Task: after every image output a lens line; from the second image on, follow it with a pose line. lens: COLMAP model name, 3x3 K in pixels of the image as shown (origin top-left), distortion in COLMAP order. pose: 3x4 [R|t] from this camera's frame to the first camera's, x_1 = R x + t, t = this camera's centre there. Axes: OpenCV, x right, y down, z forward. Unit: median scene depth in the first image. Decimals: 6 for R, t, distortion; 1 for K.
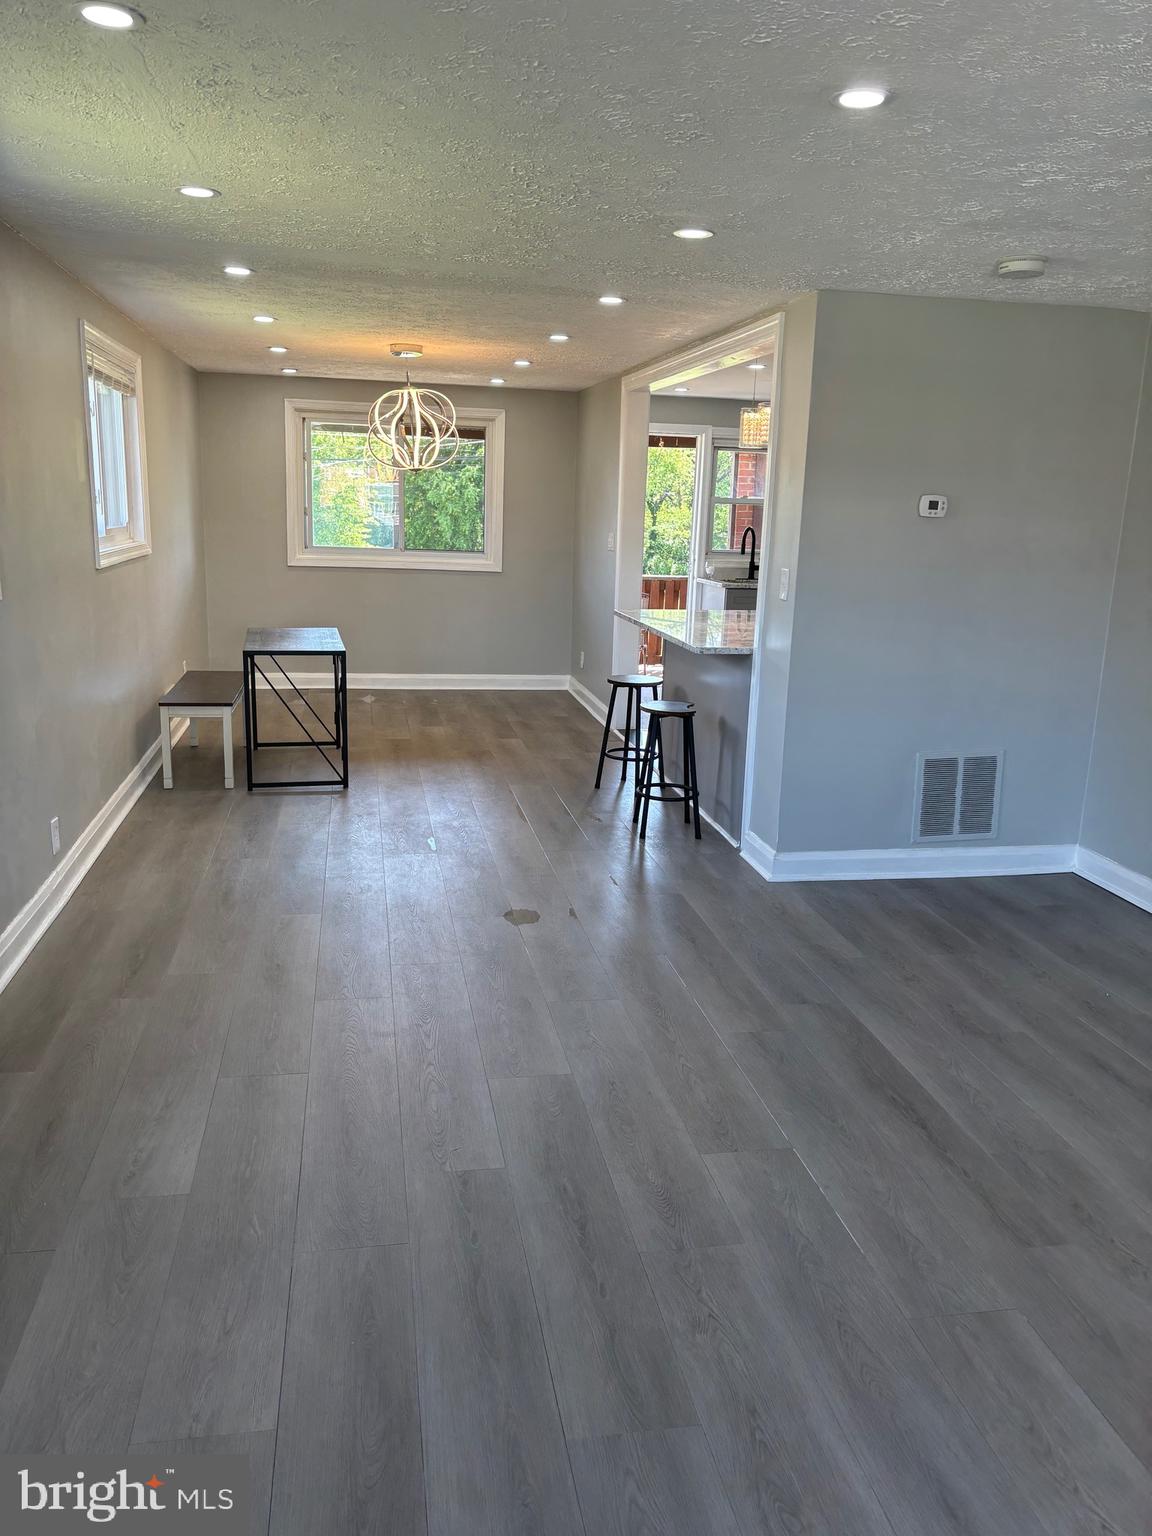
lens RADIAL K [[1162.6, 0, 571.0], [0, 1162.6, 763.3], [0, 0, 1]] dist [0.044724, -0.045806]
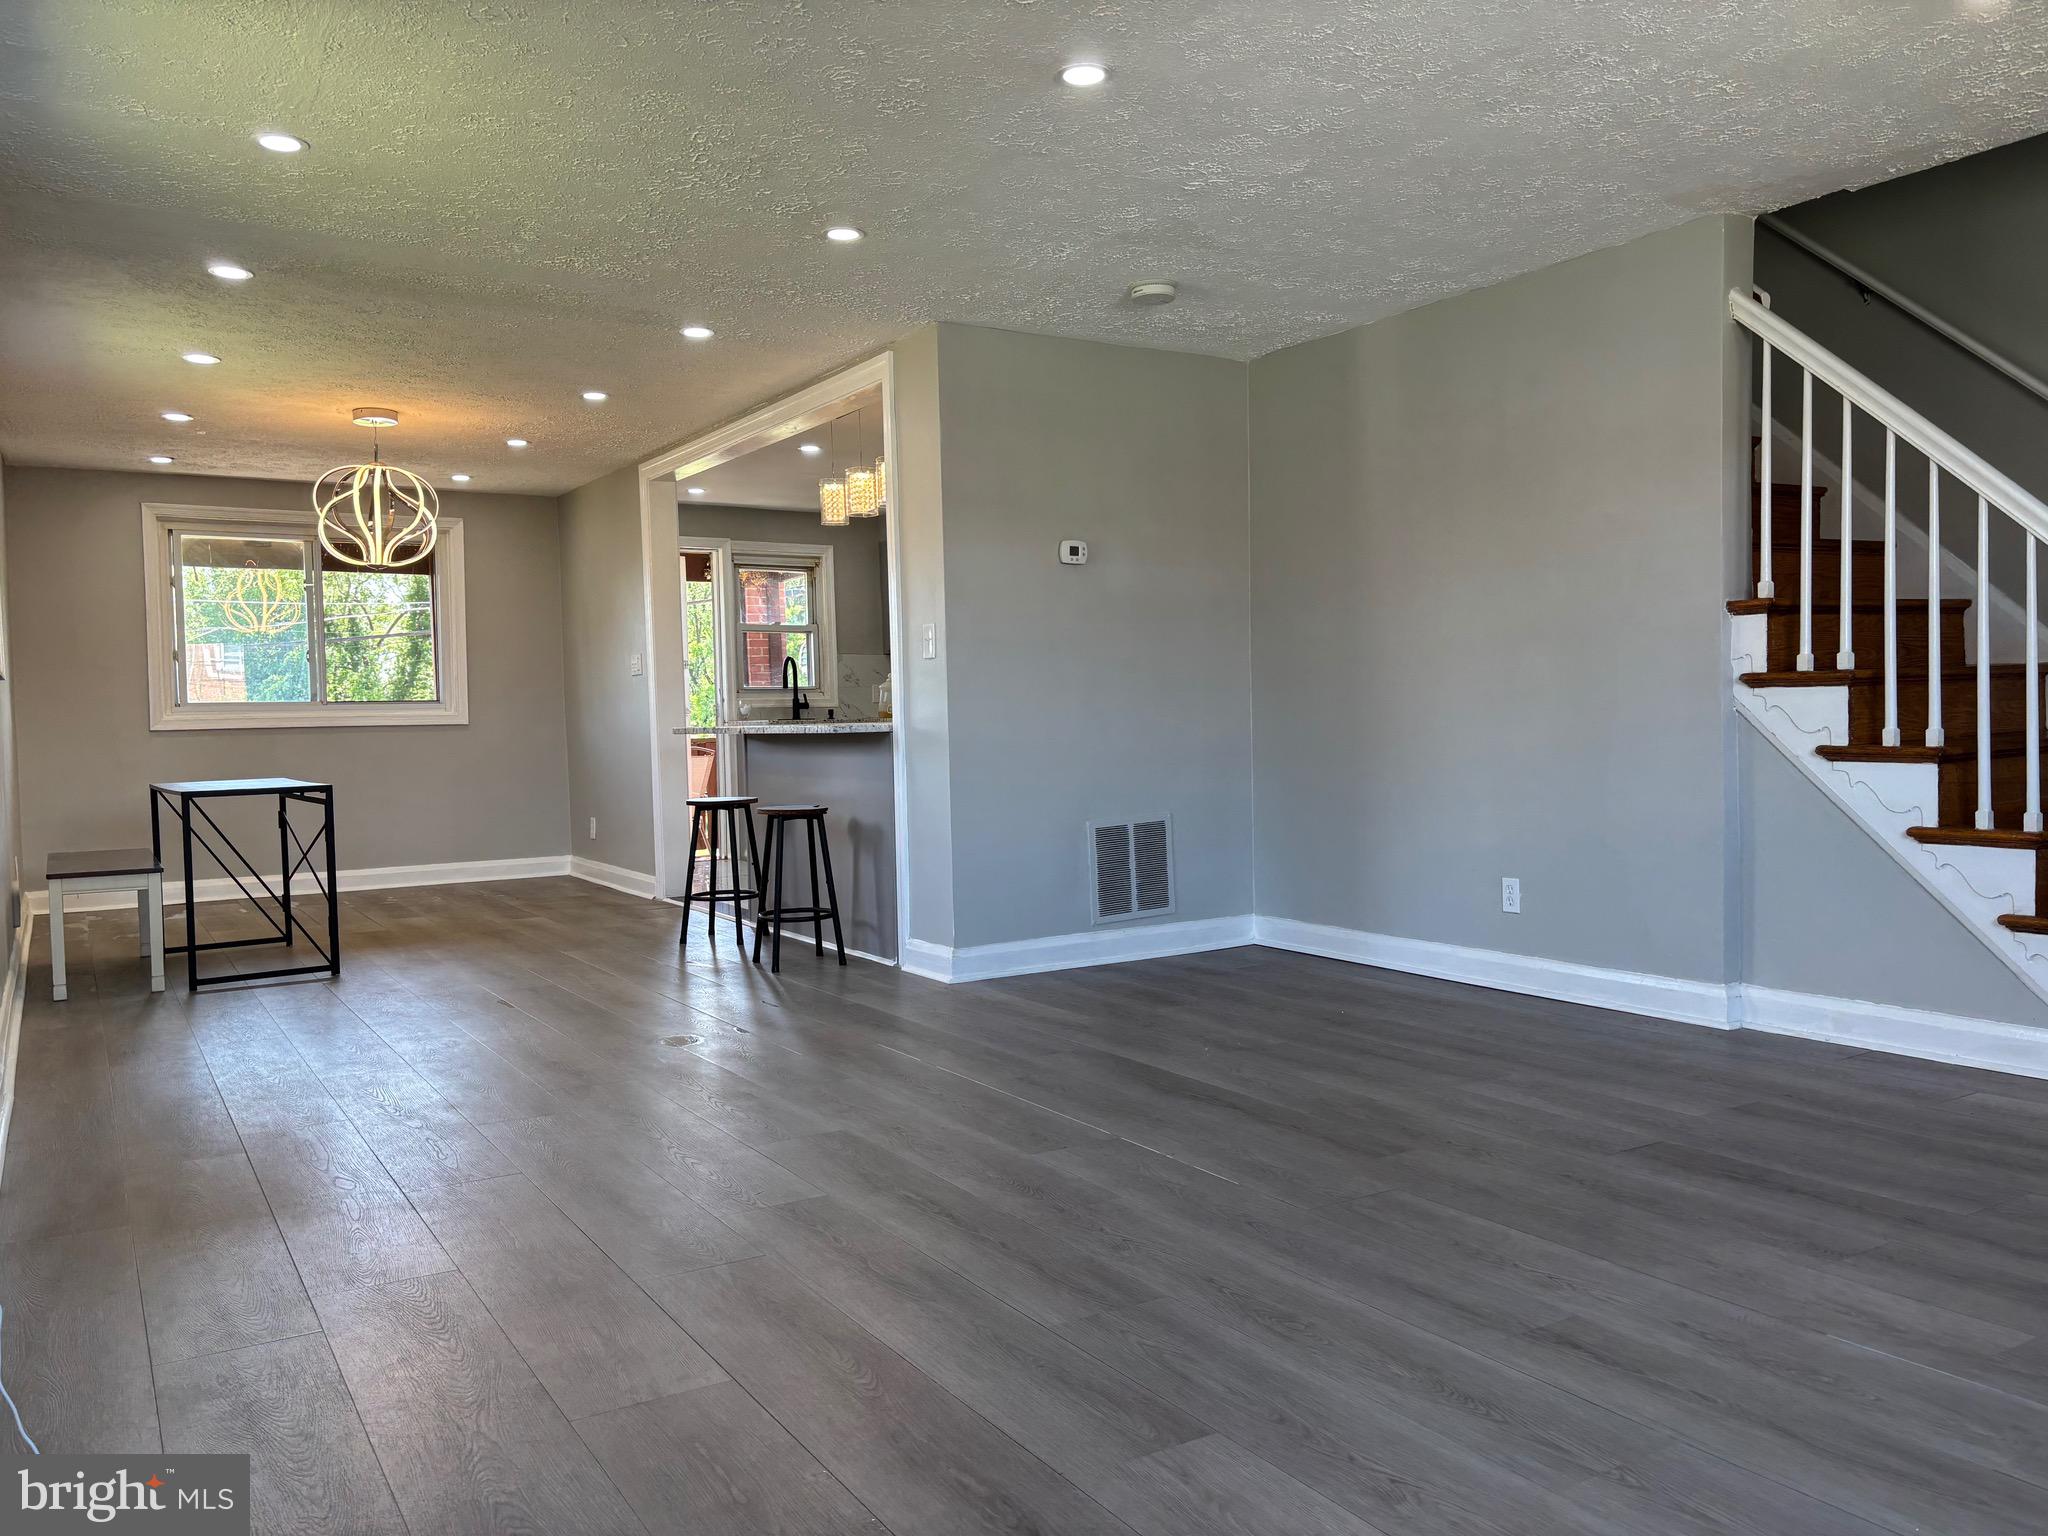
lens RADIAL K [[1550.1, 0, 1021.7], [0, 1550.1, 776.6], [0, 0, 1]] dist [0.044724, -0.045806]
pose [[0.930648, -0.065182, 0.360064, -0.173311], [0.128856, 0.979354, -0.155760, 0.133799], [-0.342478, 0.191354, 0.919833, -0.083097]]
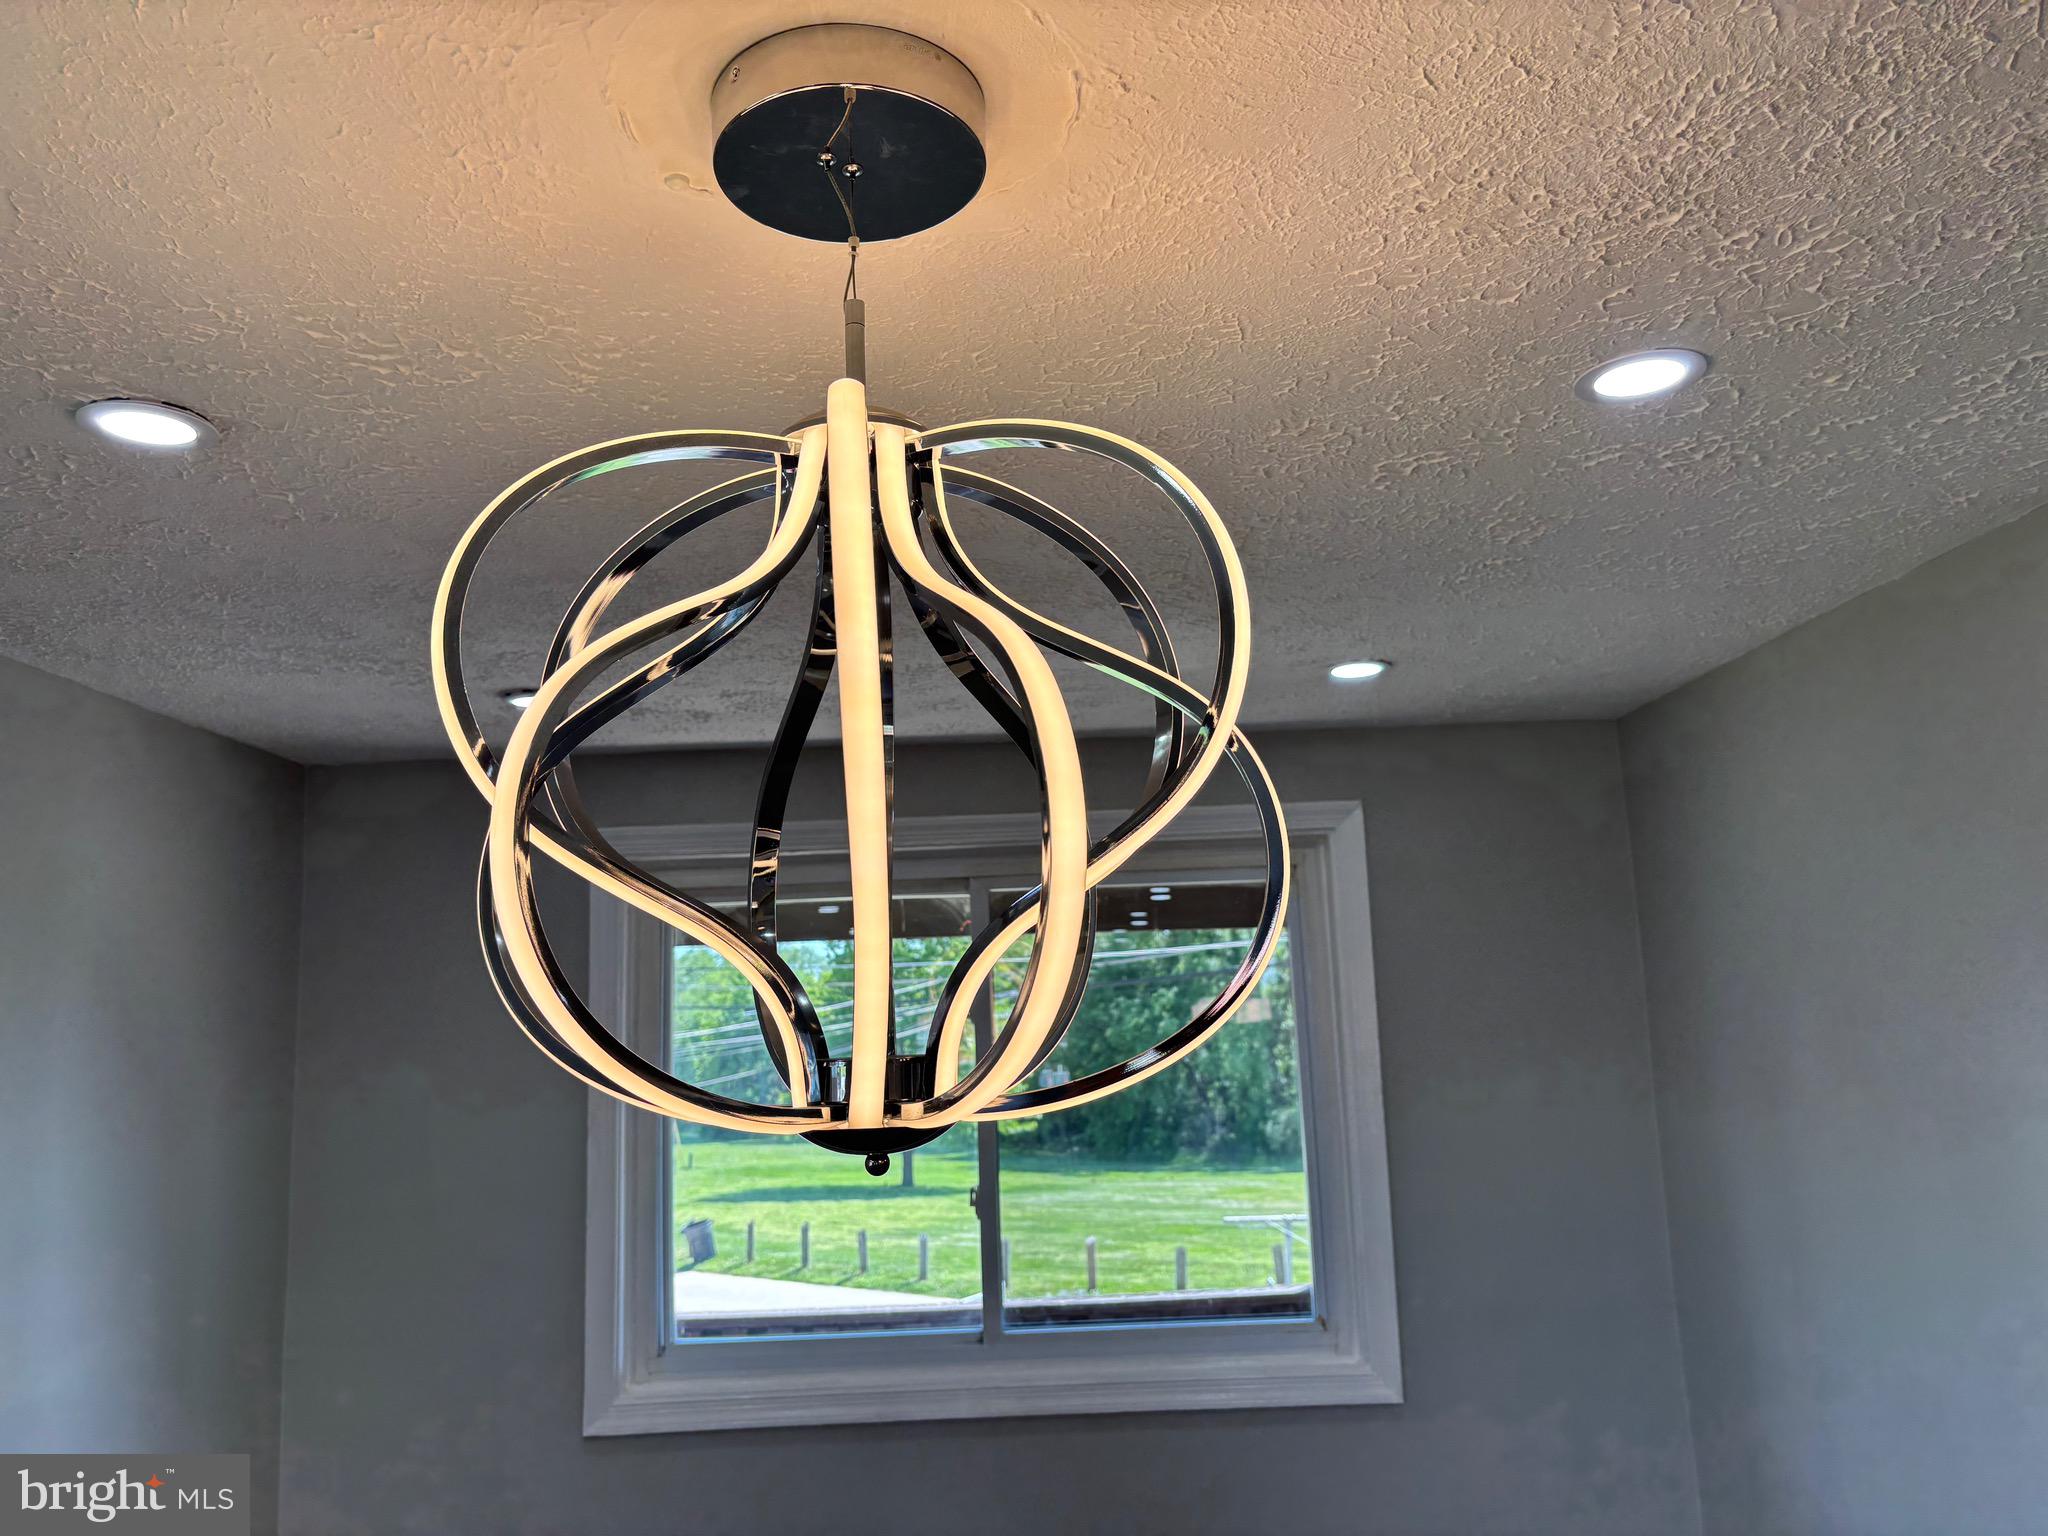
lens RADIAL K [[1550.1, 0, 1024.4], [0, 1550.1, 765.6], [0, 0, 1]] dist [0.044724, -0.045806]
pose [[0.982623, -0.099951, -0.156400, -0.137903], [0.032649, 0.922564, -0.384461, -0.332248], [0.182717, 0.372674, 0.909796, 1.237169]]
